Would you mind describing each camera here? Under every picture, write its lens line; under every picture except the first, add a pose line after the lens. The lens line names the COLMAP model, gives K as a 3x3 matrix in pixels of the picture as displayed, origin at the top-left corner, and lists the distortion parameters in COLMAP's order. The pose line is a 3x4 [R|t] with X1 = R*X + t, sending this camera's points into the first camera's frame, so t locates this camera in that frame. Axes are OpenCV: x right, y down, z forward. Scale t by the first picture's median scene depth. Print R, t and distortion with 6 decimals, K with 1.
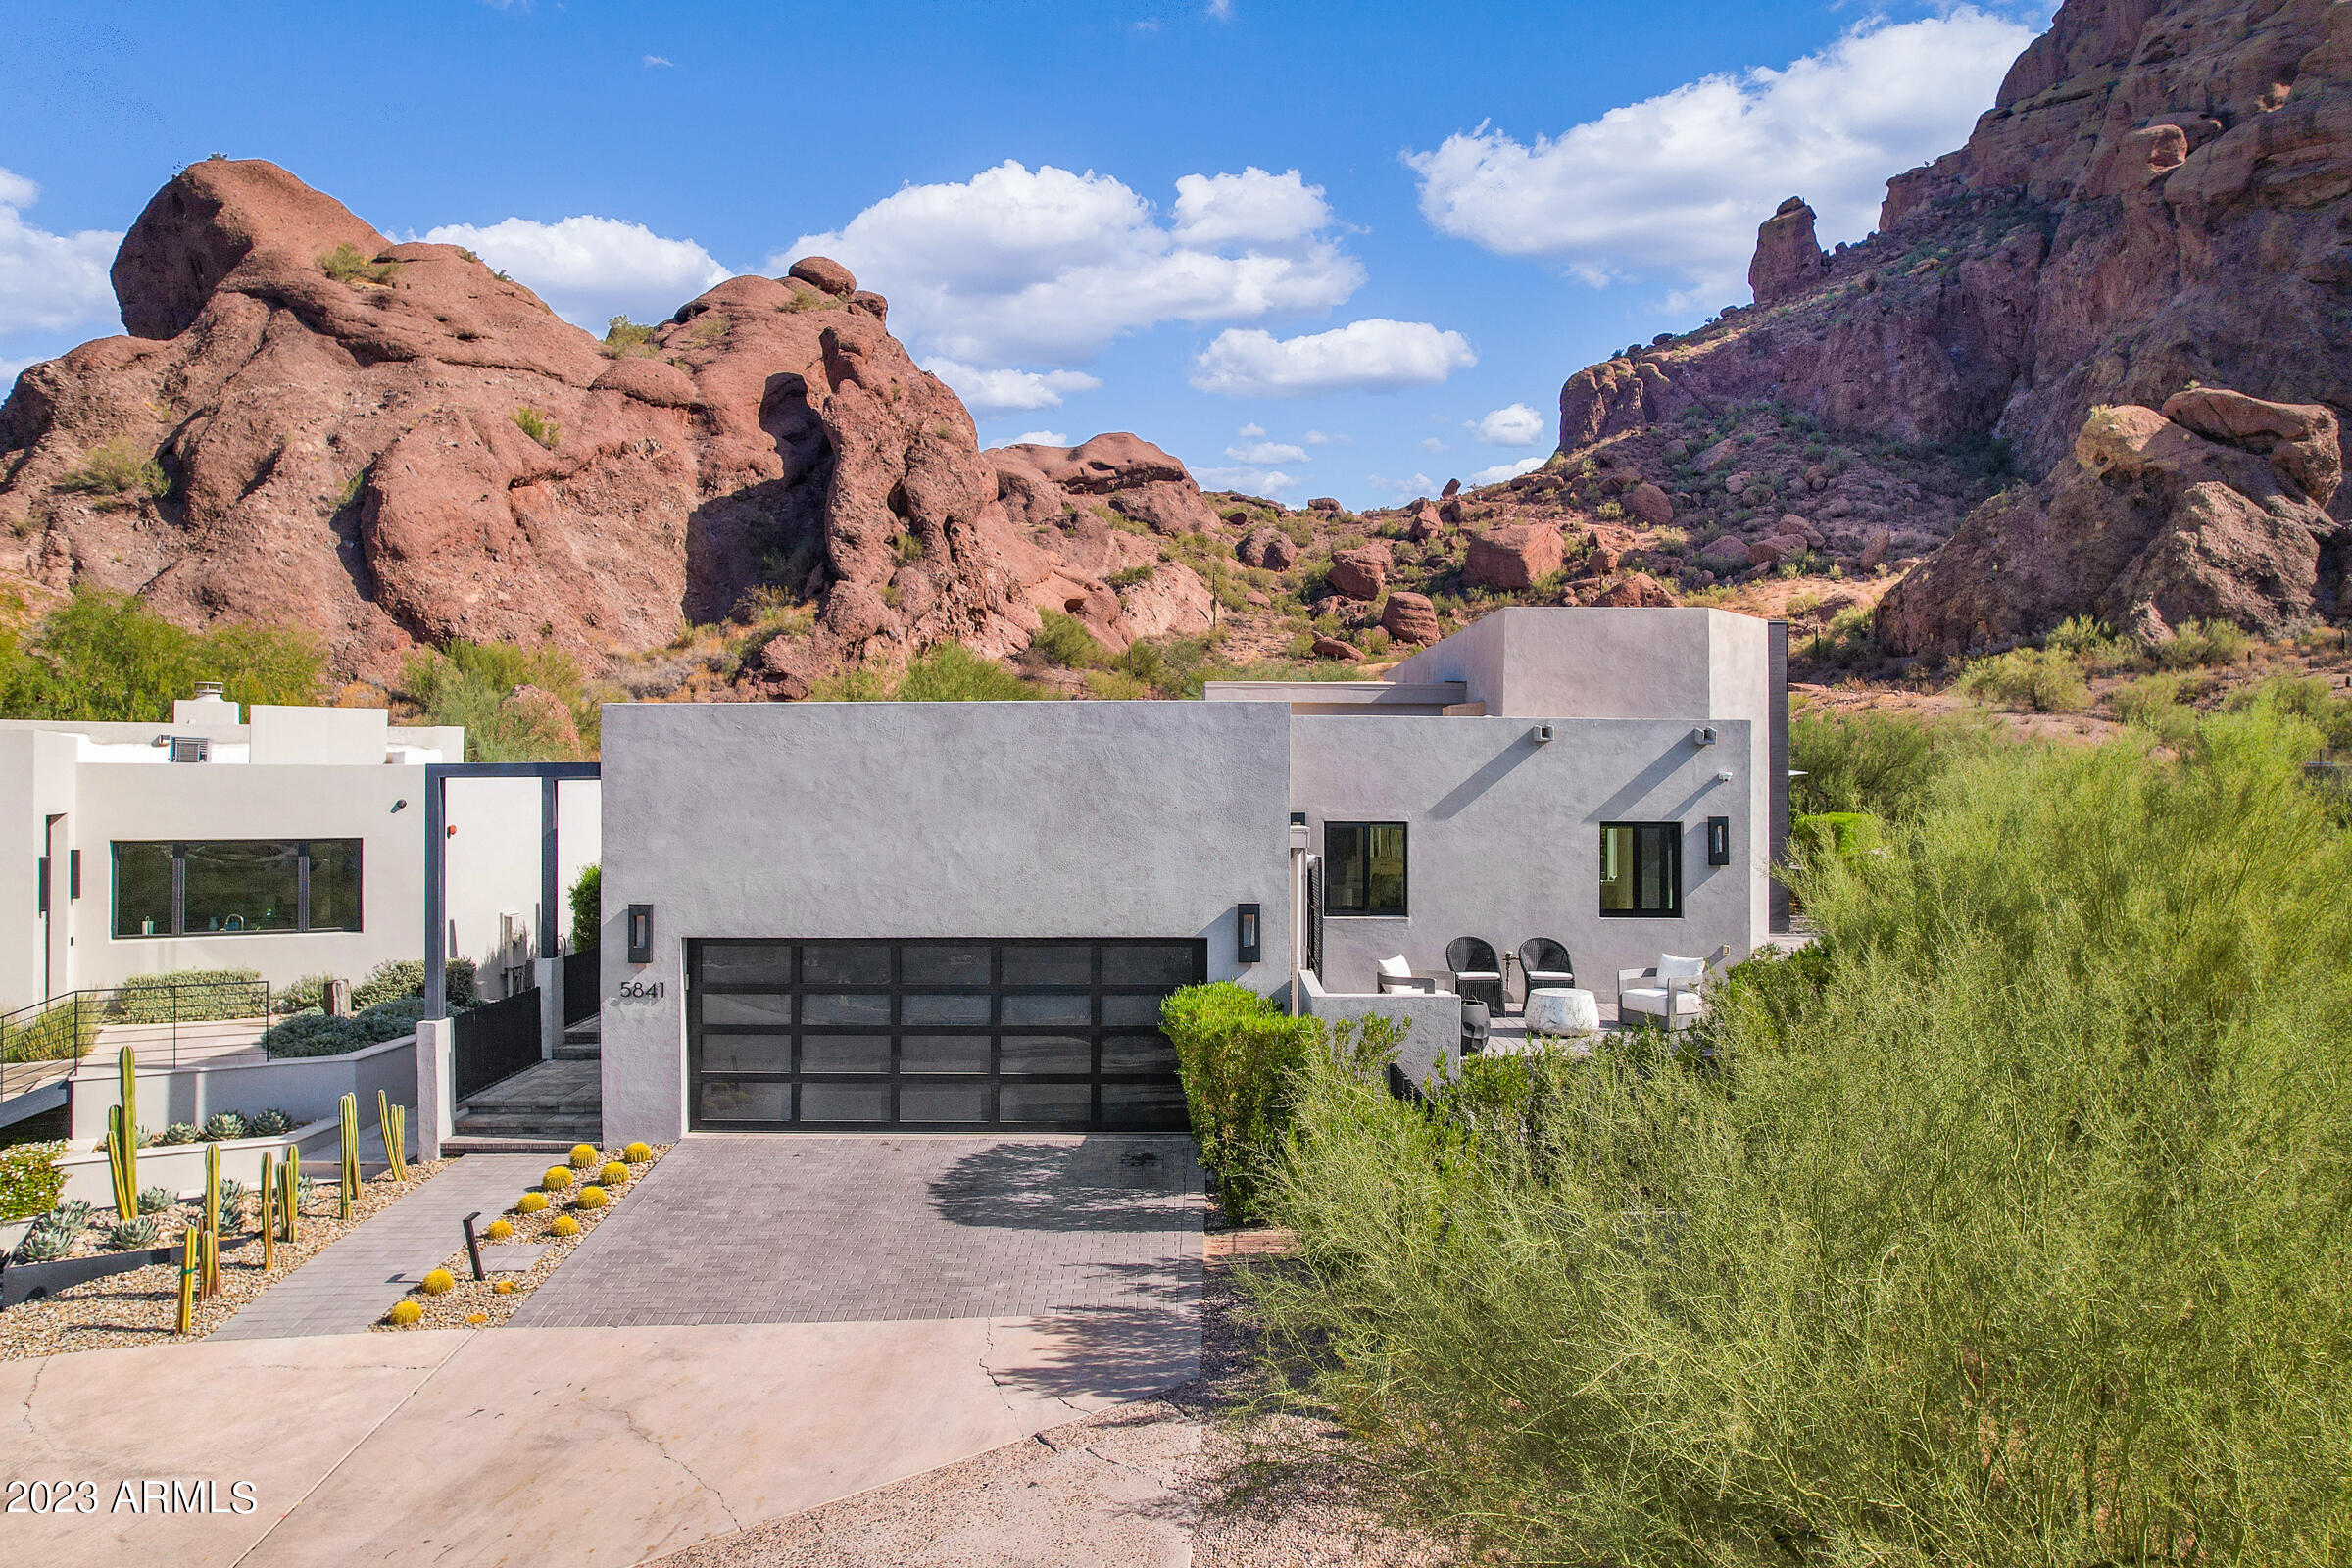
lens RADIAL K [[1552.4, 0, 1176.0], [0, 1552.4, 784.0], [0, 0, 1]] dist [-0.082590, 0.075074]
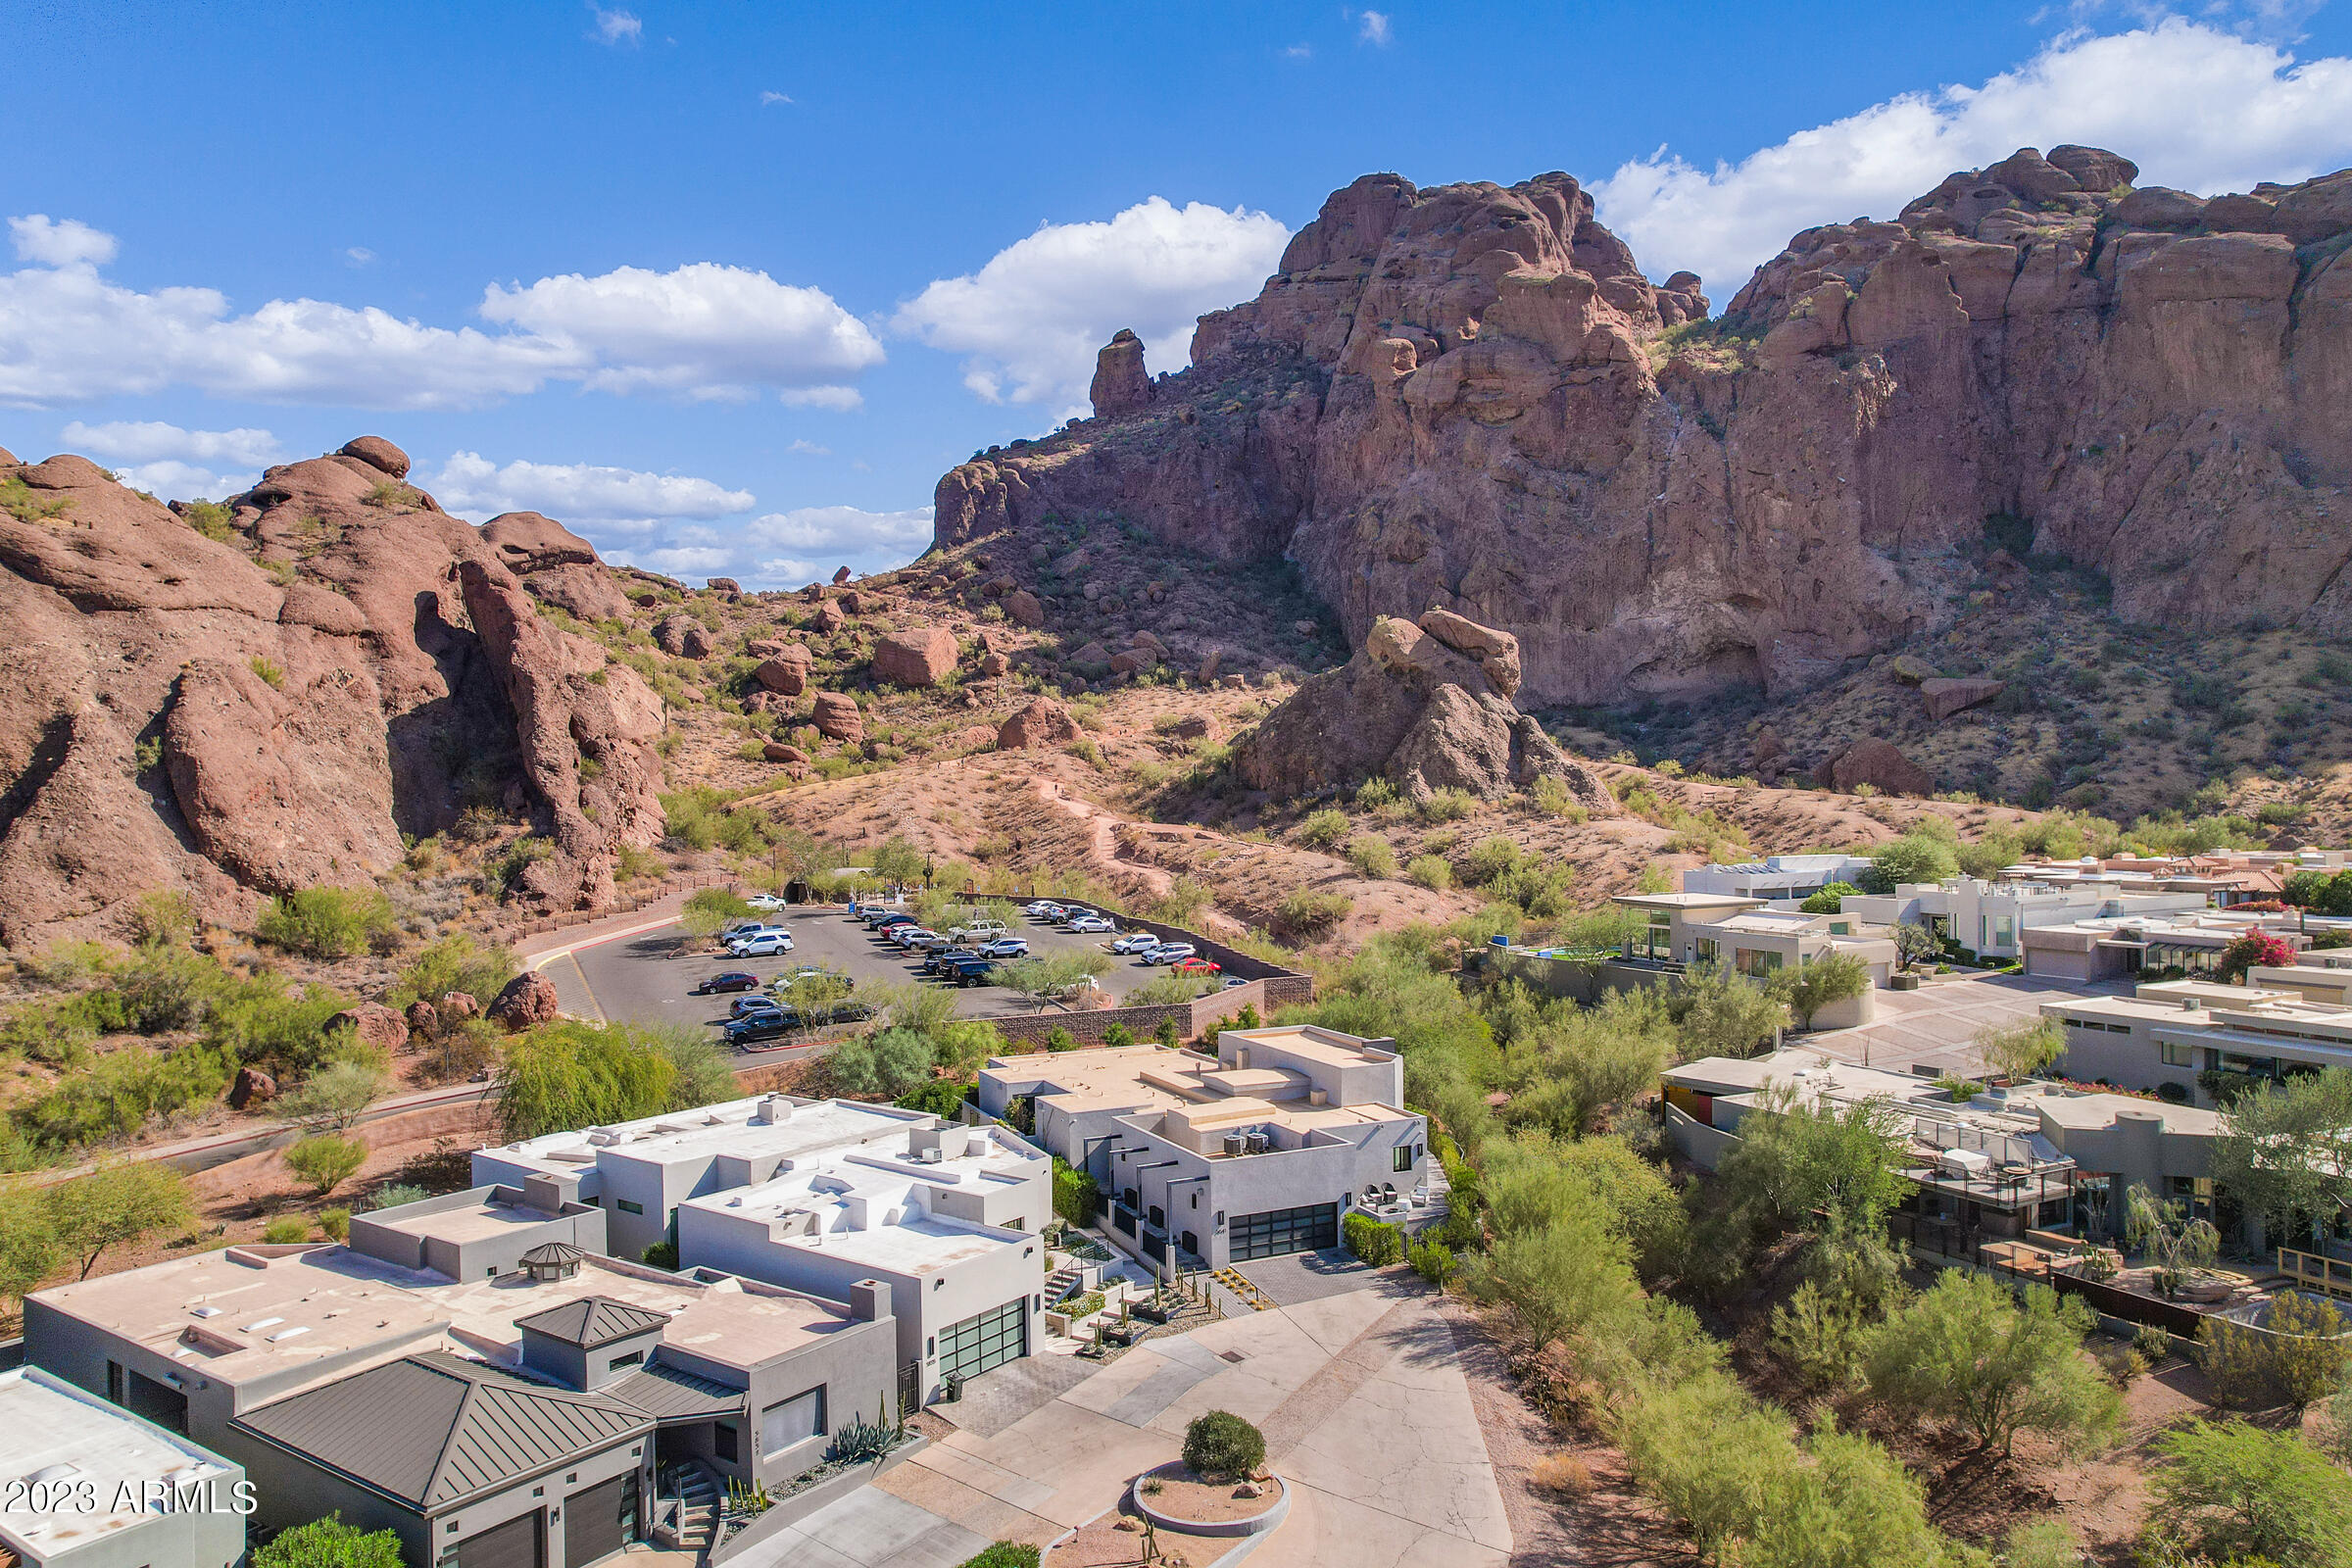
lens RADIAL K [[1555.9, 0, 1170.1], [0, 1555.9, 805.2], [0, 0, 1]] dist [-0.070567, 0.062080]
pose [[0.905025, -0.015096, 0.425091, -0.201448], [0.010879, 0.999865, 0.012348, -0.096214], [-0.425219, -0.006551, 0.905067, -0.243342]]
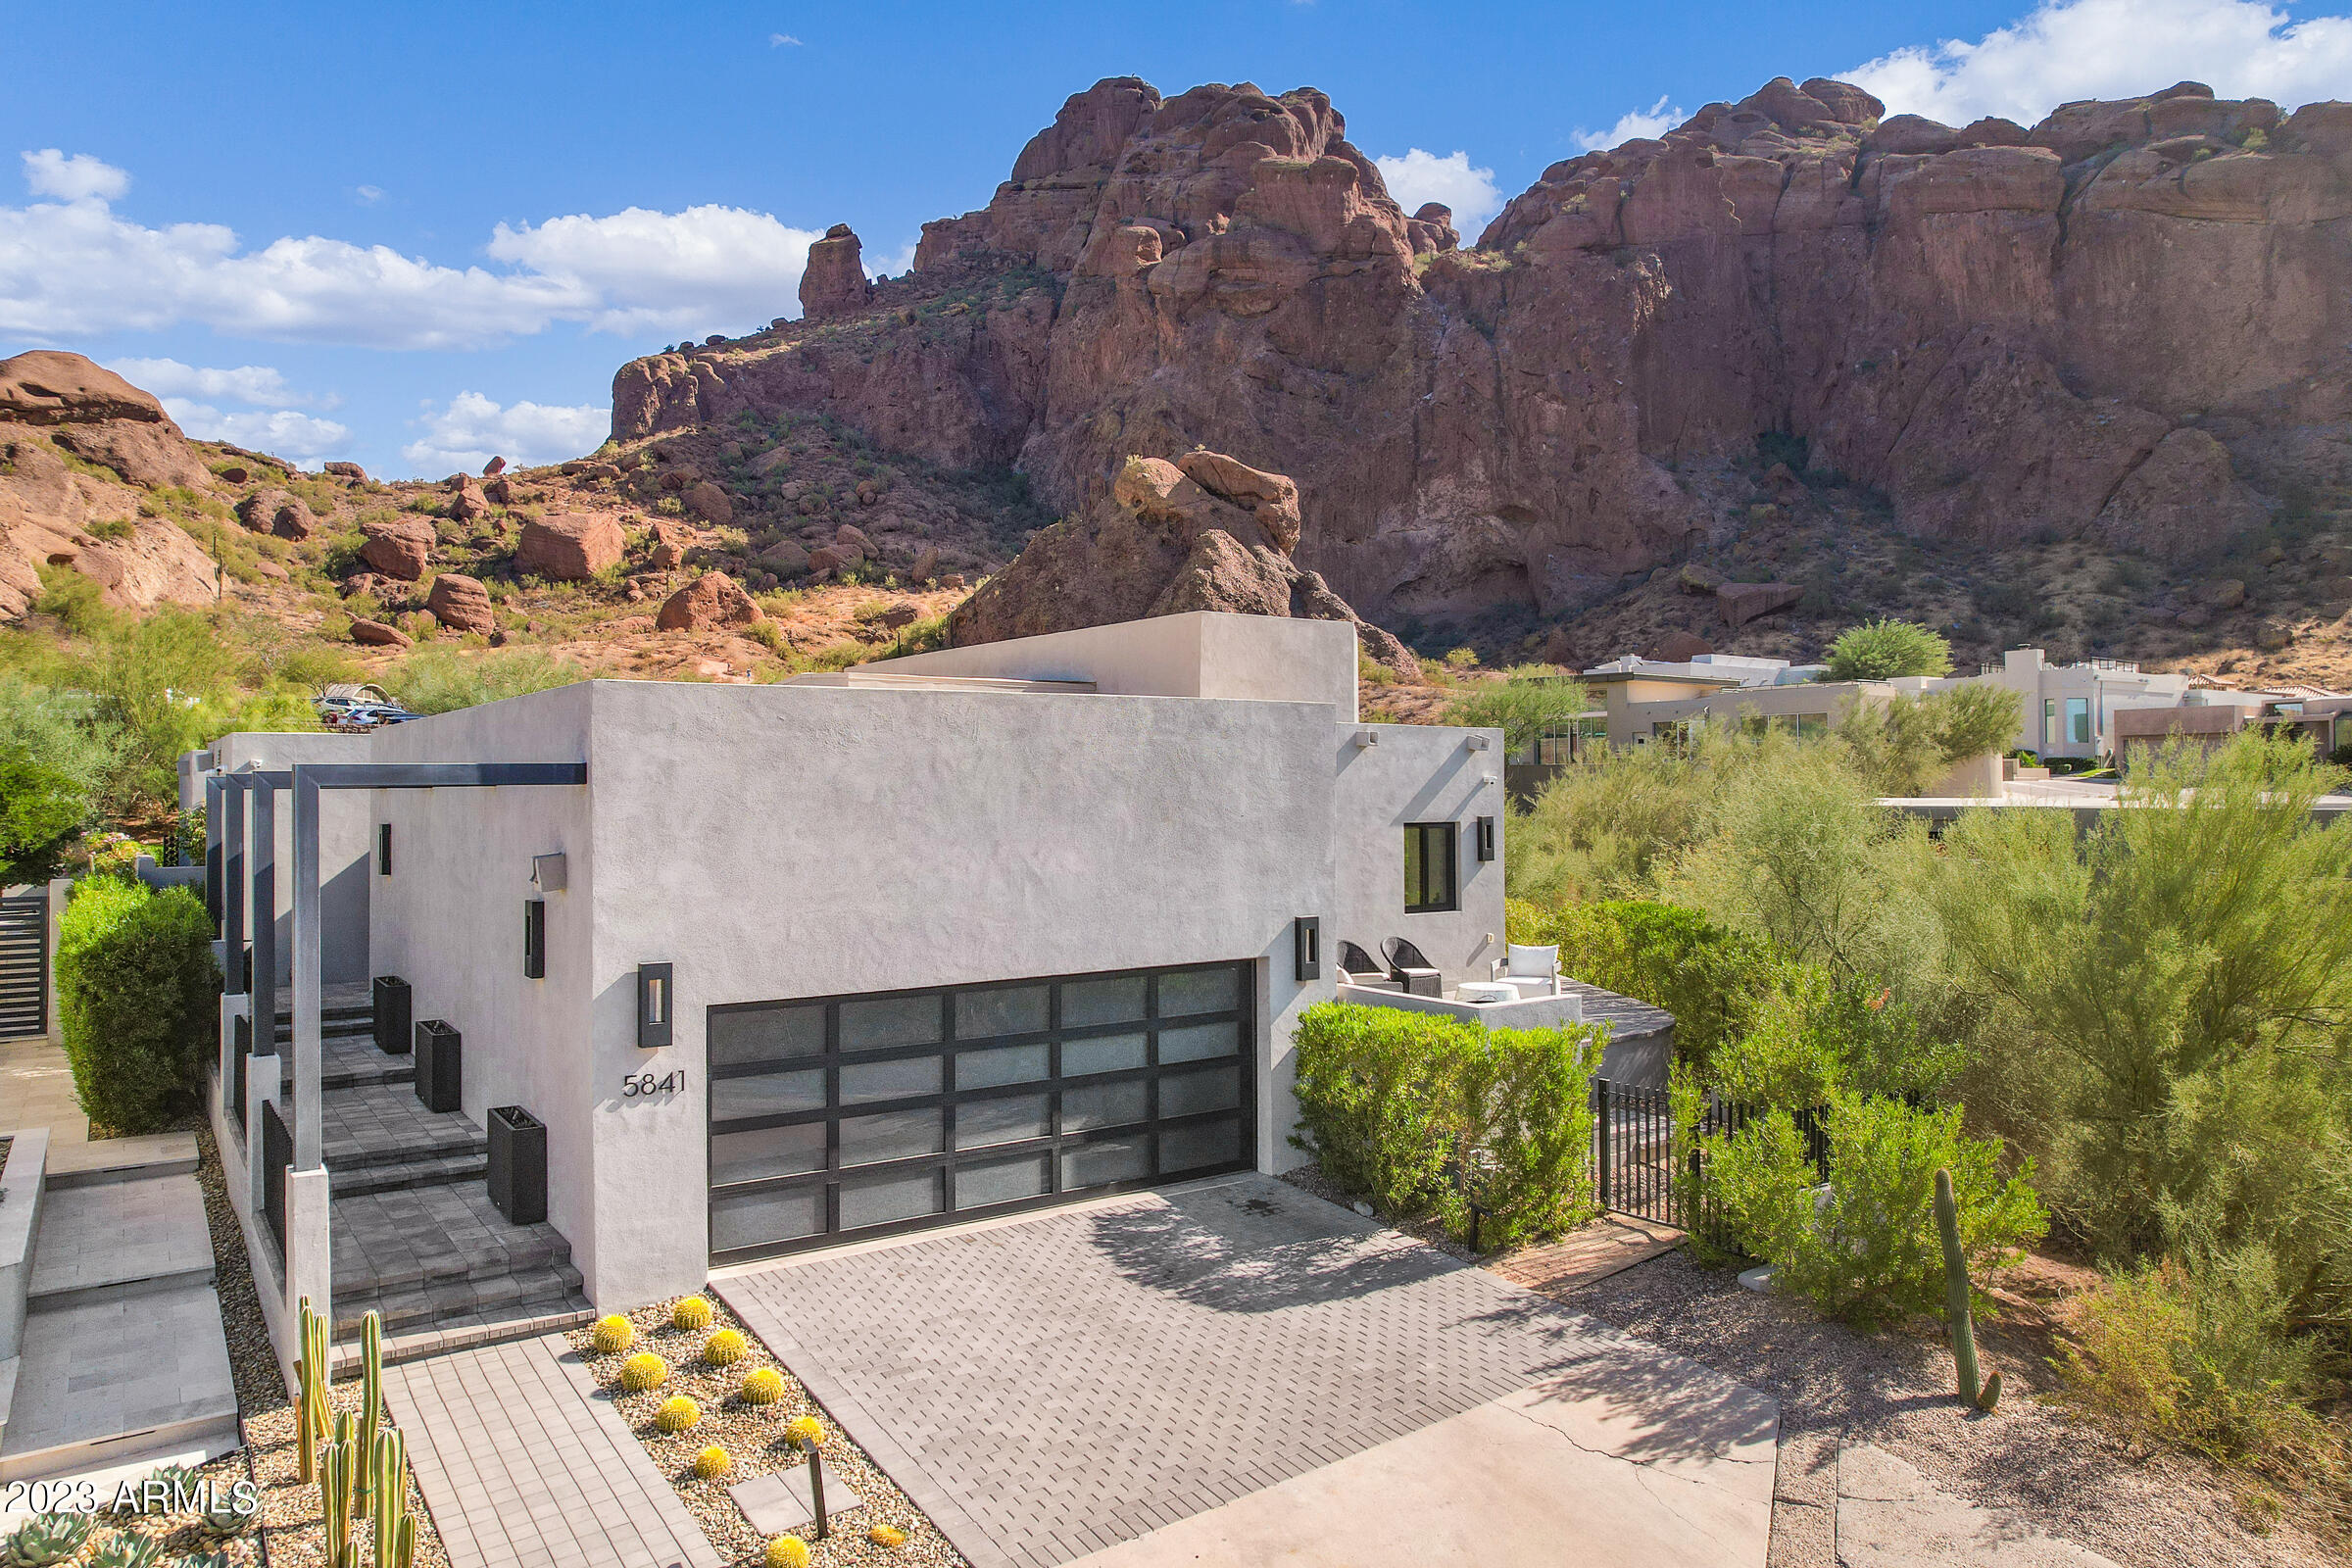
lens RADIAL K [[1547.0, 0, 1169.4], [0, 1547.0, 762.6], [0, 0, 1]] dist [-0.079672, 0.077598]
pose [[0.816271, 0.005169, 0.577646, -0.051410], [0.001964, 0.999929, -0.011723, -0.000594], [-0.577666, 0.010704, 0.816203, 0.025722]]
